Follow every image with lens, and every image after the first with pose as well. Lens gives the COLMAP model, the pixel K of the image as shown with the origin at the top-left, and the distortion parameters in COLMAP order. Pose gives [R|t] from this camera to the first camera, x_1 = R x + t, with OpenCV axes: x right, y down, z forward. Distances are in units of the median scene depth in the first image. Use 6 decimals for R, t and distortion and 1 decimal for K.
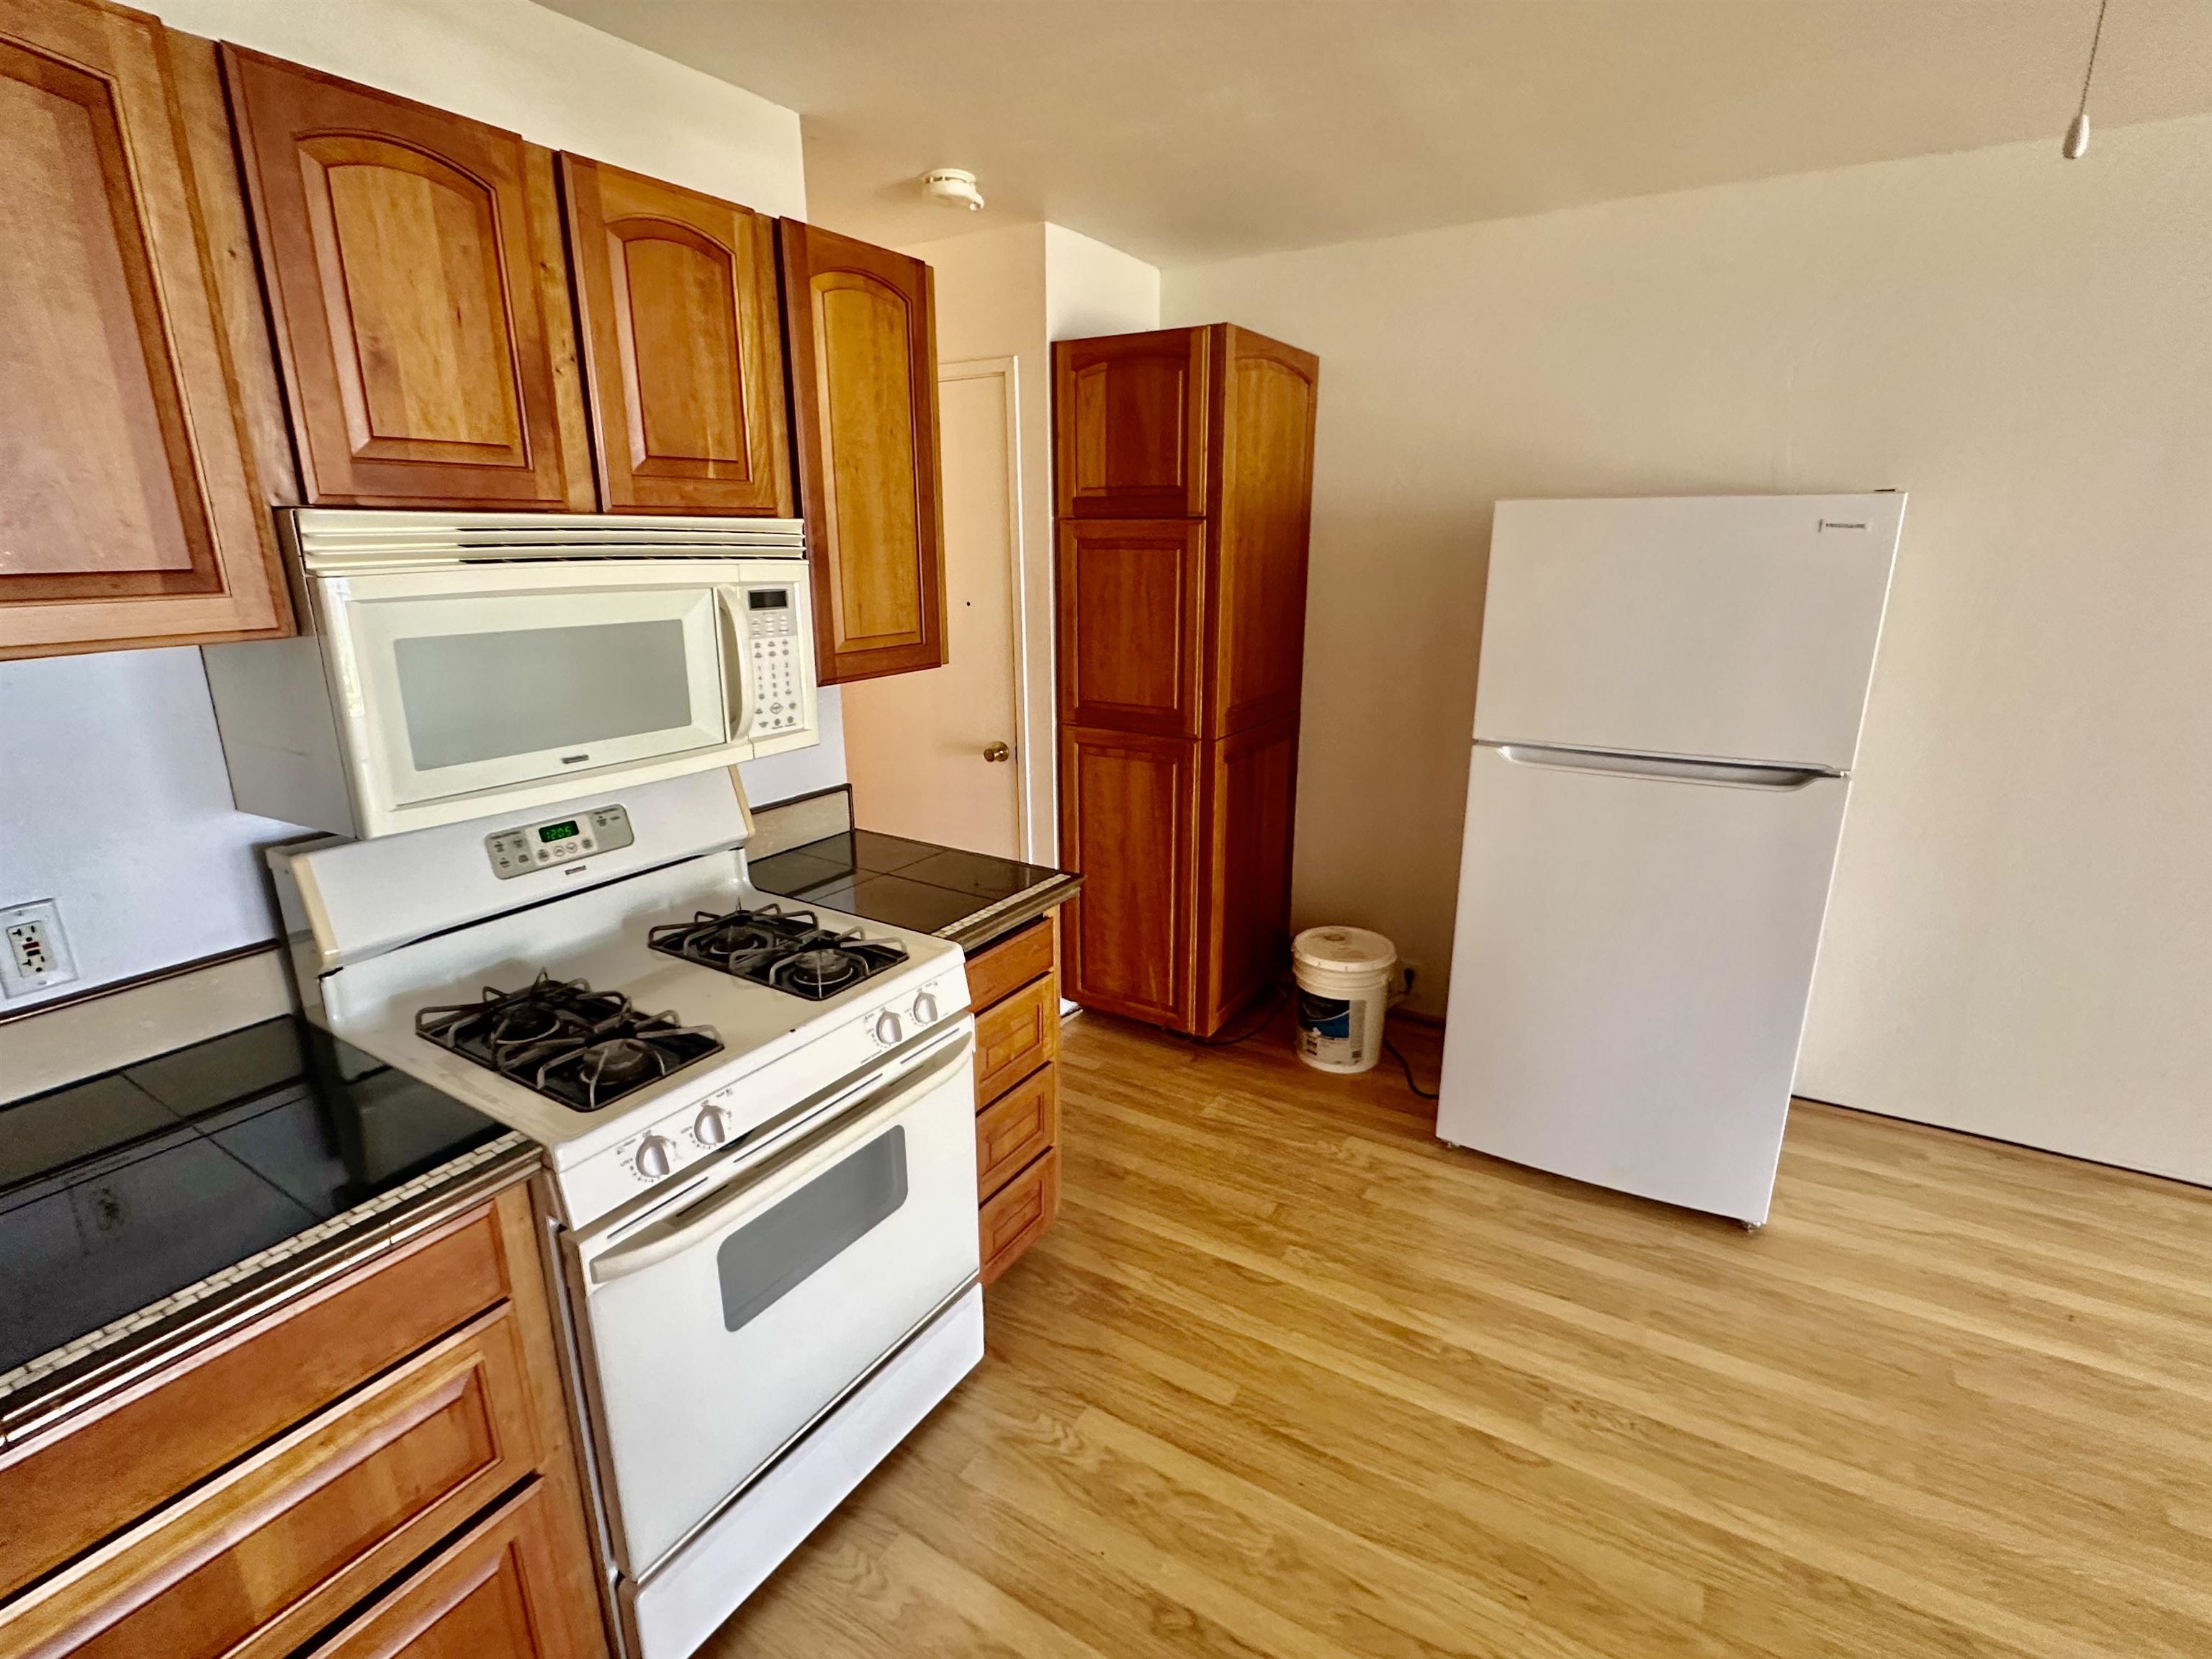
lens RADIAL K [[1051.1, 0, 1098.1], [0, 1051.1, 834.1], [0, 0, 1]] dist [-0.002539, -0.000728]
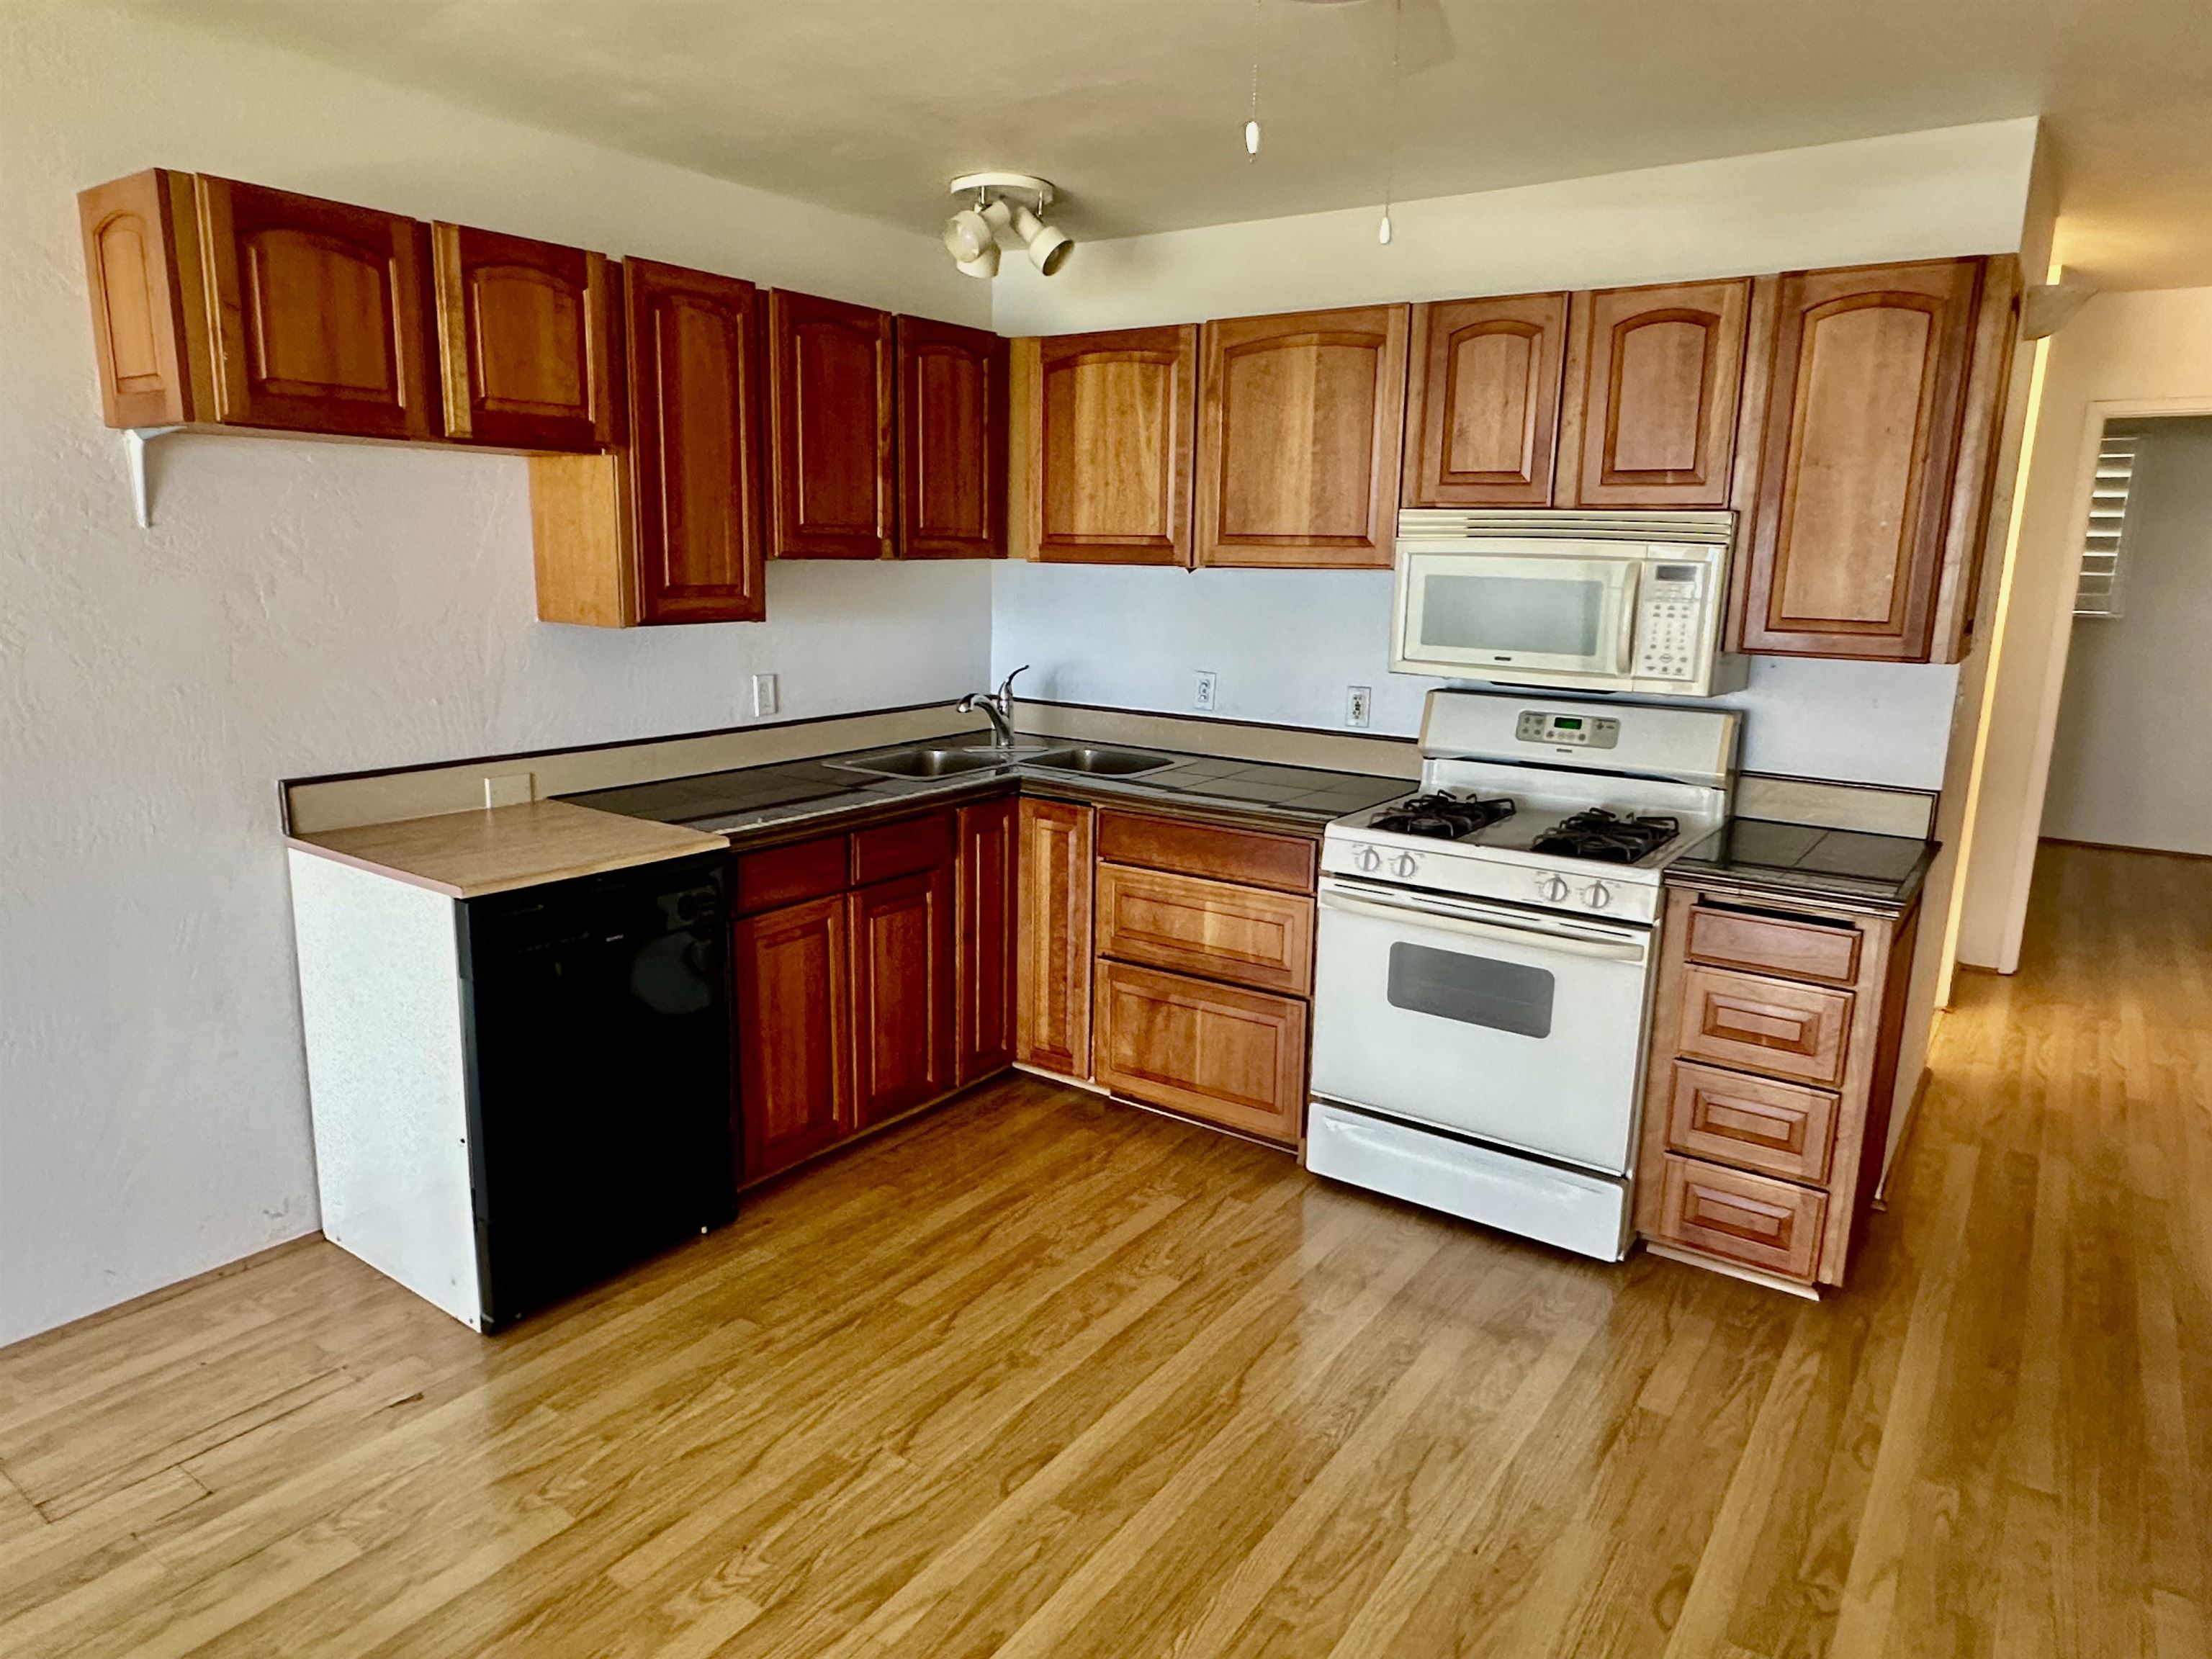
lens RADIAL K [[1413.1, 0, 1095.8], [0, 1413.1, 841.8], [0, 0, 1]] dist [0.003312, -0.001418]
pose [[-0.062934, 0.210332, -0.975602, 1.482233], [-0.293388, 0.930448, 0.219522, -0.087836], [0.953920, 0.300045, 0.003152, 0.409492]]
